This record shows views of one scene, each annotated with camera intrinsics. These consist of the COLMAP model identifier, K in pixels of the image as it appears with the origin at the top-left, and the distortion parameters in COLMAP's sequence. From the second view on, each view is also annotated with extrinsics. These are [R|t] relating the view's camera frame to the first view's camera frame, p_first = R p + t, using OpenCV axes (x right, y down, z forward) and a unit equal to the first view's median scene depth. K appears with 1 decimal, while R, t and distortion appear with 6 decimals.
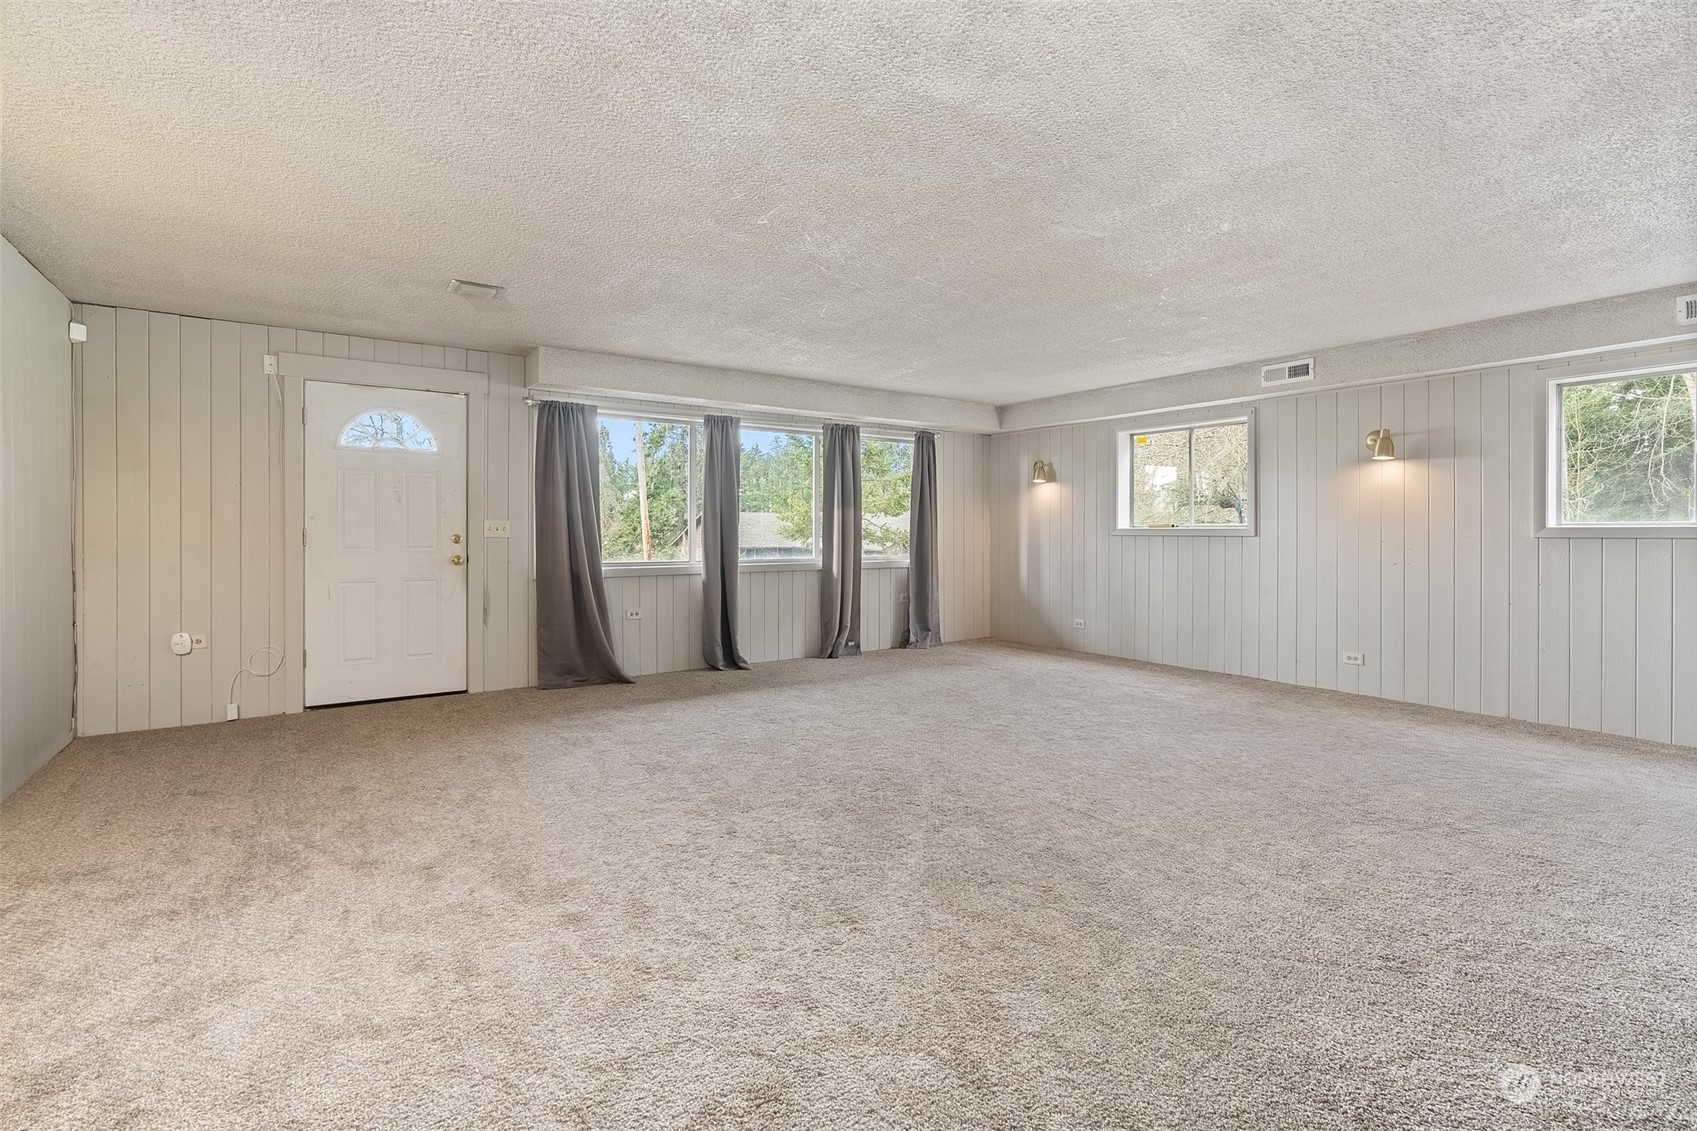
lens RADIAL K [[764.8, 0, 833.5], [0, 764.8, 533.7], [0, 0, 1]] dist [-0.011070, 0.003639]
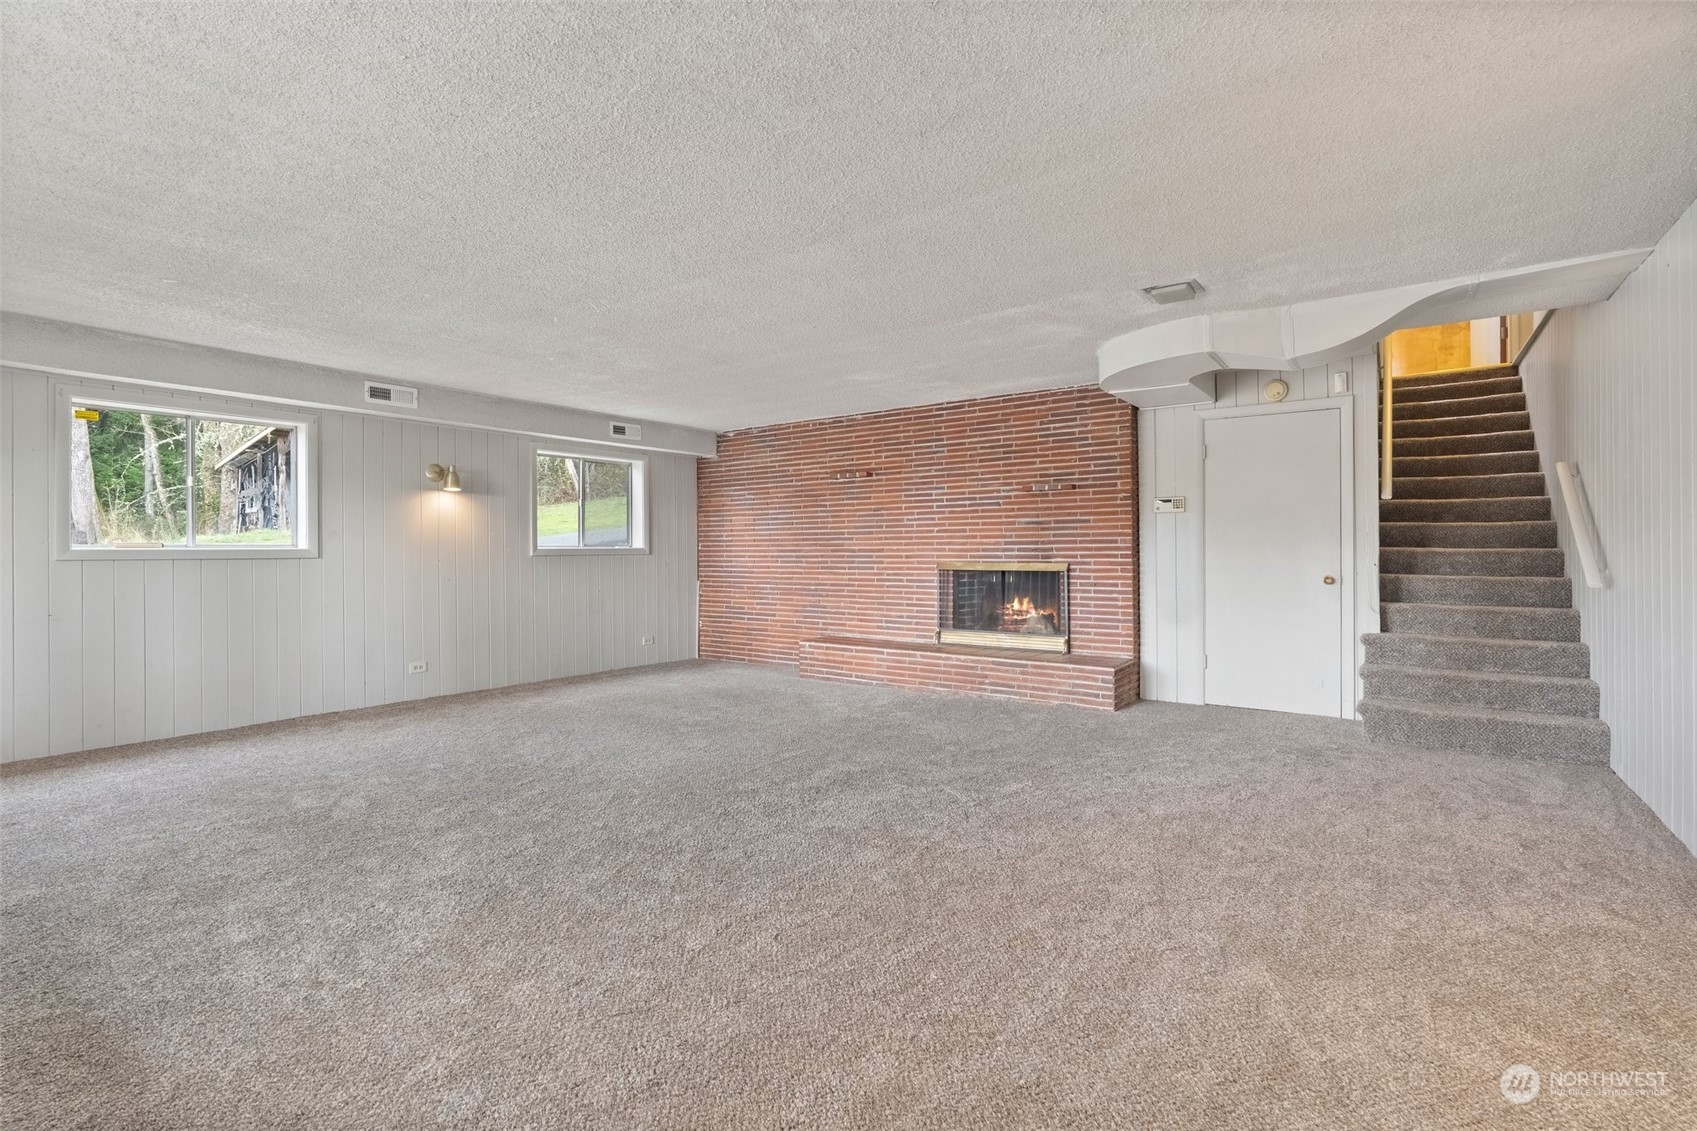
lens RADIAL K [[764.8, 0, 847.3], [0, 764.8, 554.5], [0, 0, 1]] dist [-0.011070, 0.003639]
pose [[-0.334843, -0.006026, 0.942254, -0.567028], [0.005900, 0.999947, 0.008492, -0.005619], [-0.942255, 0.008403, -0.334790, 0.783202]]
